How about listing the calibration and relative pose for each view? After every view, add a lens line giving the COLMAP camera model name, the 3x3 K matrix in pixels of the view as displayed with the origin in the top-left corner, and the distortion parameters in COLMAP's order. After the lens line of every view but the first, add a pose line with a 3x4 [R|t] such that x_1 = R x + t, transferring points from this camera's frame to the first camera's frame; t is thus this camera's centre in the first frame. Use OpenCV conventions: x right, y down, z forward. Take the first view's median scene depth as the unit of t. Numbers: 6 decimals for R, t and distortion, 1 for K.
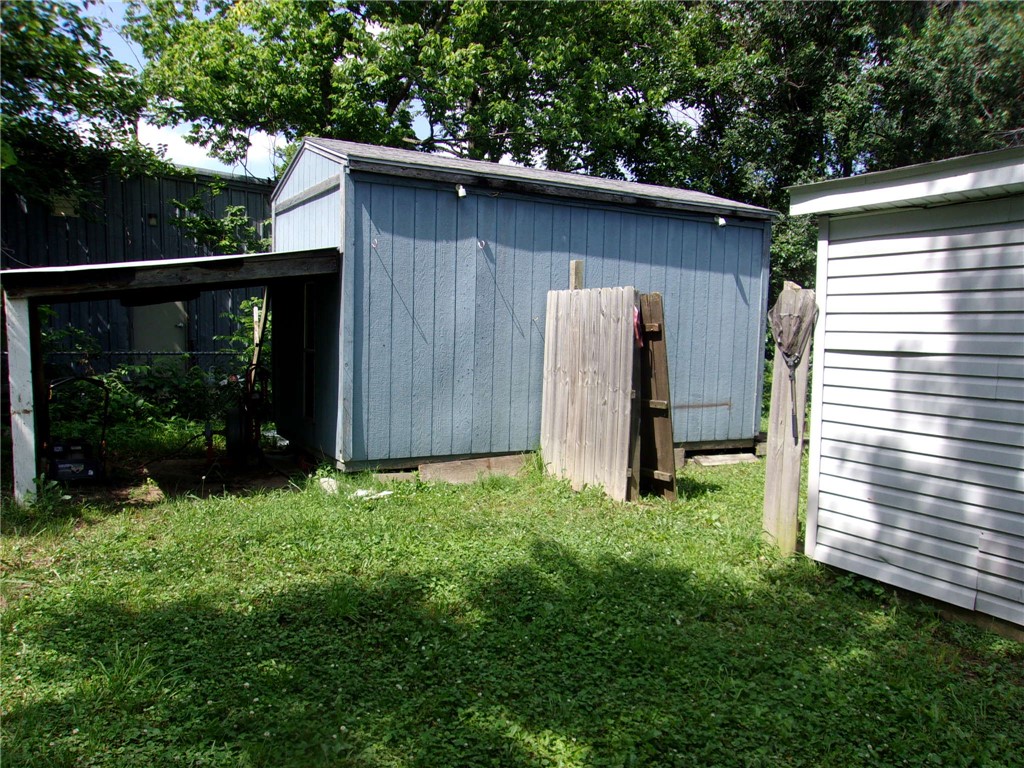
lens RADIAL K [[812.6, 0, 512.0], [0, 812.6, 384.0], [0, 0, 1]] dist [-0.027550, 0.093797]
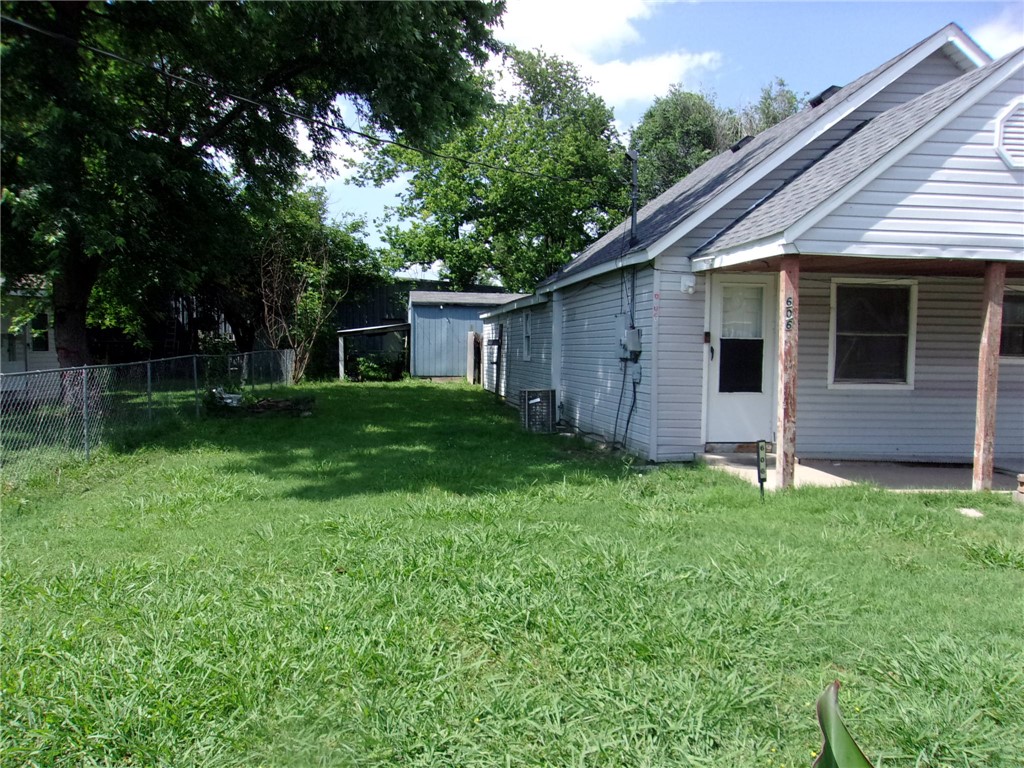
lens RADIAL K [[812.6, 0, 512.0], [0, 812.6, 384.0], [0, 0, 1]] dist [-0.027550, 0.093797]
pose [[0.939280, -0.000678, -0.343151, 1.624344], [-0.008278, 0.999662, -0.024633, 0.228534], [0.343052, 0.025978, 0.938957, -2.578222]]
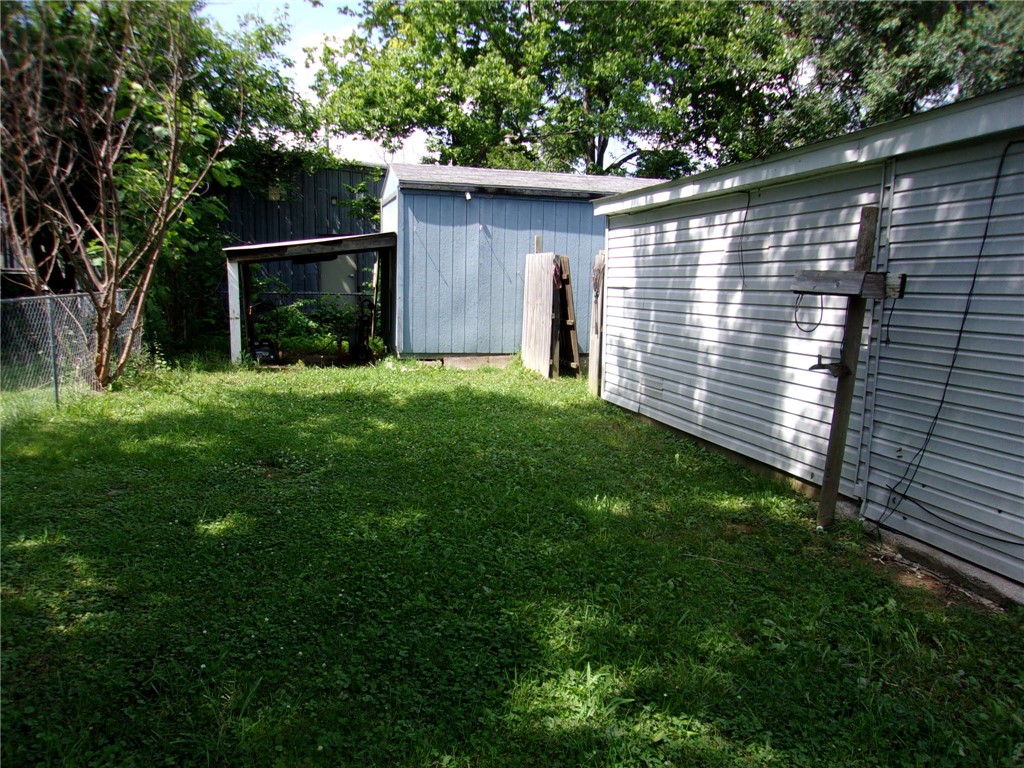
lens RADIAL K [[836.1, 0, 518.7], [0, 836.1, 394.6], [0, 0, 1]] dist [0.006374, 0.002309]
pose [[0.967513, 0.033826, -0.250549, 0.504208], [-0.018645, 0.997857, 0.062721, 0.066249], [0.252133, -0.056012, 0.966070, -0.700474]]
